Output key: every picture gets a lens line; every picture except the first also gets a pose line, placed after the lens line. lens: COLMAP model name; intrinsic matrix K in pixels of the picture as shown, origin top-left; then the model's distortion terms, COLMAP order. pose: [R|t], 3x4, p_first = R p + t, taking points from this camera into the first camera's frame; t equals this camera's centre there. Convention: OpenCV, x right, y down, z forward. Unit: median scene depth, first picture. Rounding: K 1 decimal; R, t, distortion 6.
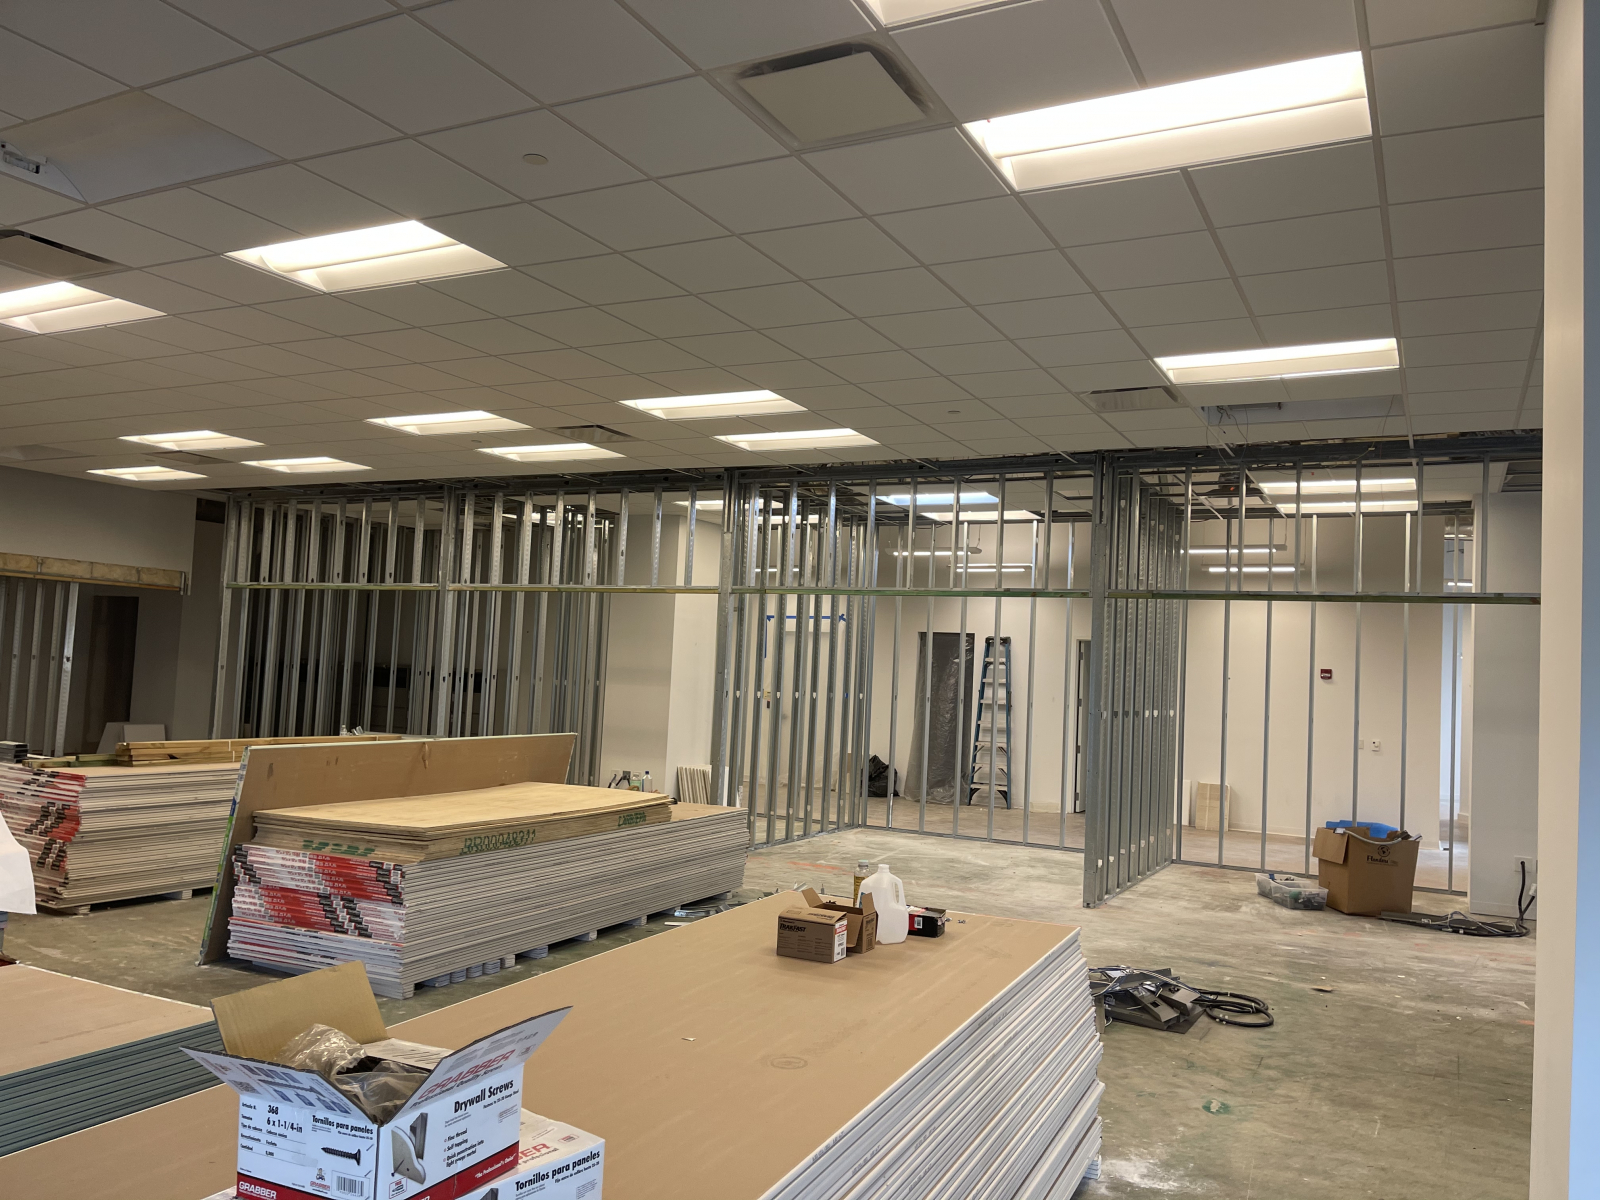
lens RADIAL K [[1241.9, 0, 800.0], [0, 1241.9, 600.0], [0, 0, 1]] dist [0.062903, -0.068522]
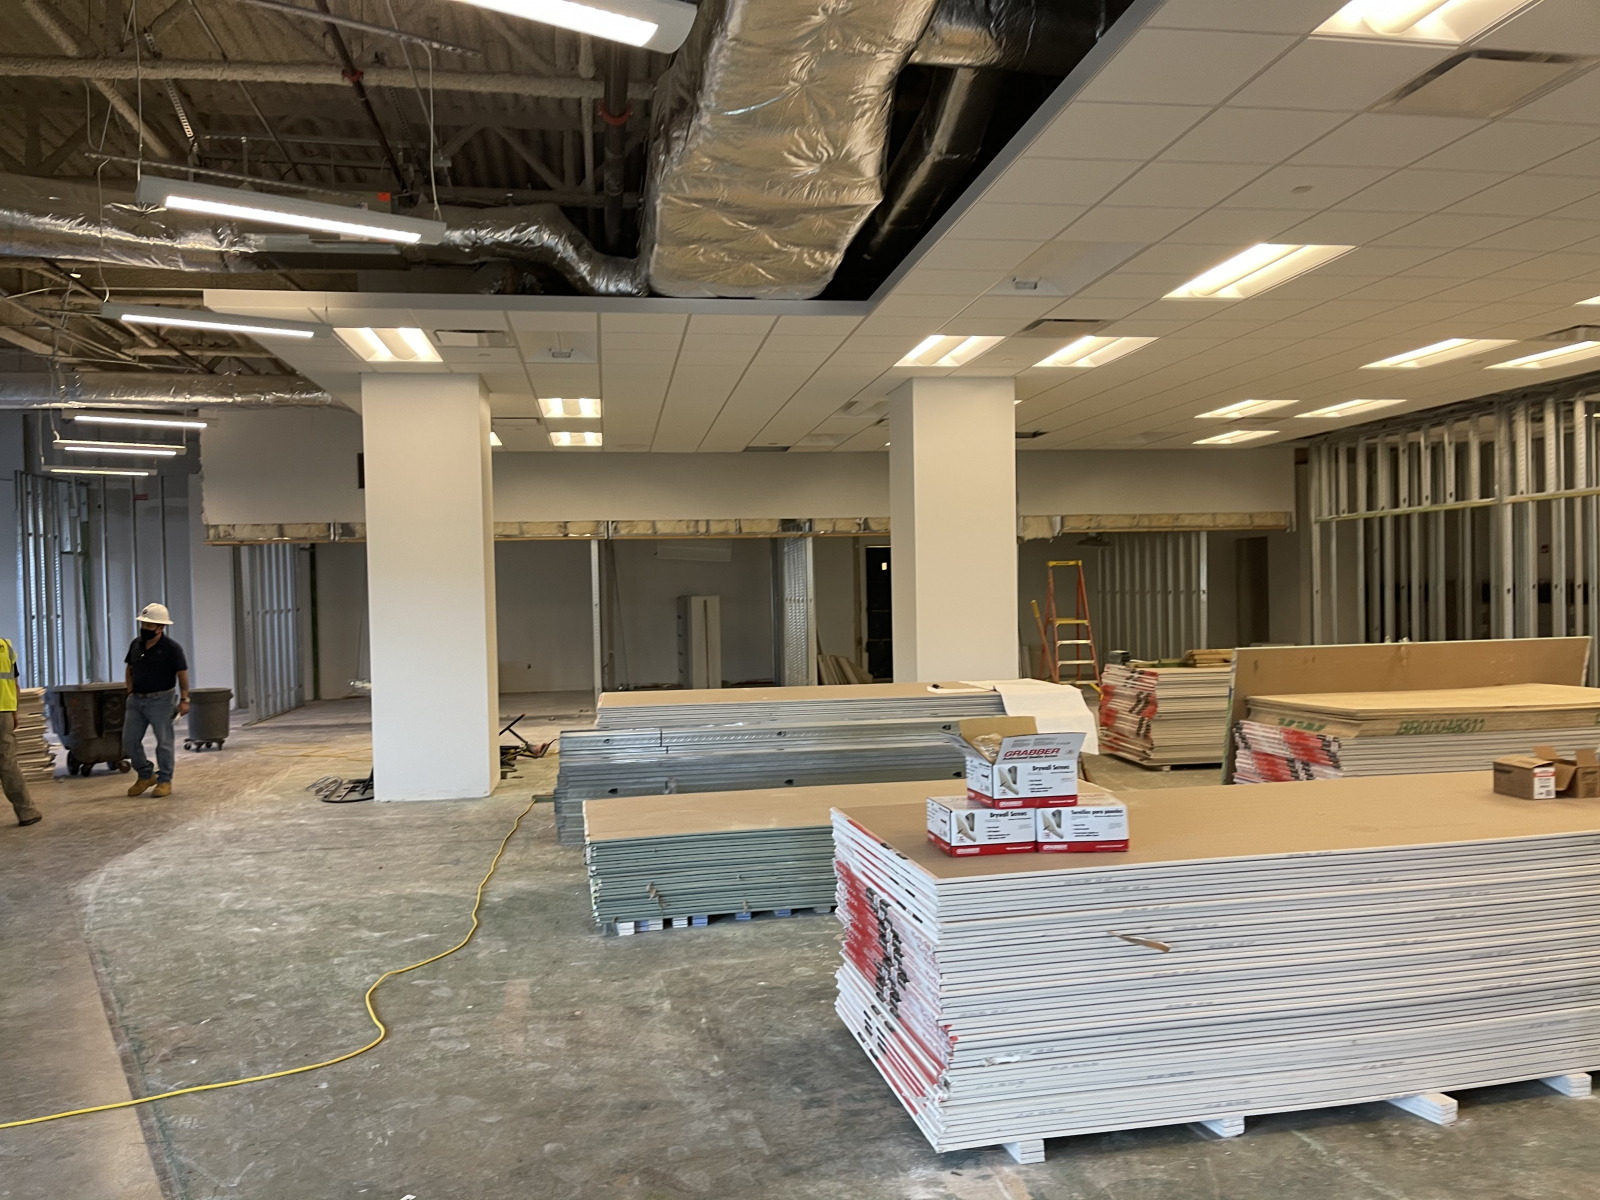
lens RADIAL K [[1195.2, 0, 800.0], [0, 1195.2, 600.0], [0, 0, 1]] dist [0.333155, -0.000478]
pose [[0.616245, -0.049457, -0.786000, 0.266374], [0.094156, 0.995495, 0.011182, 0.006060], [0.781906, -0.080897, 0.618126, -0.150665]]
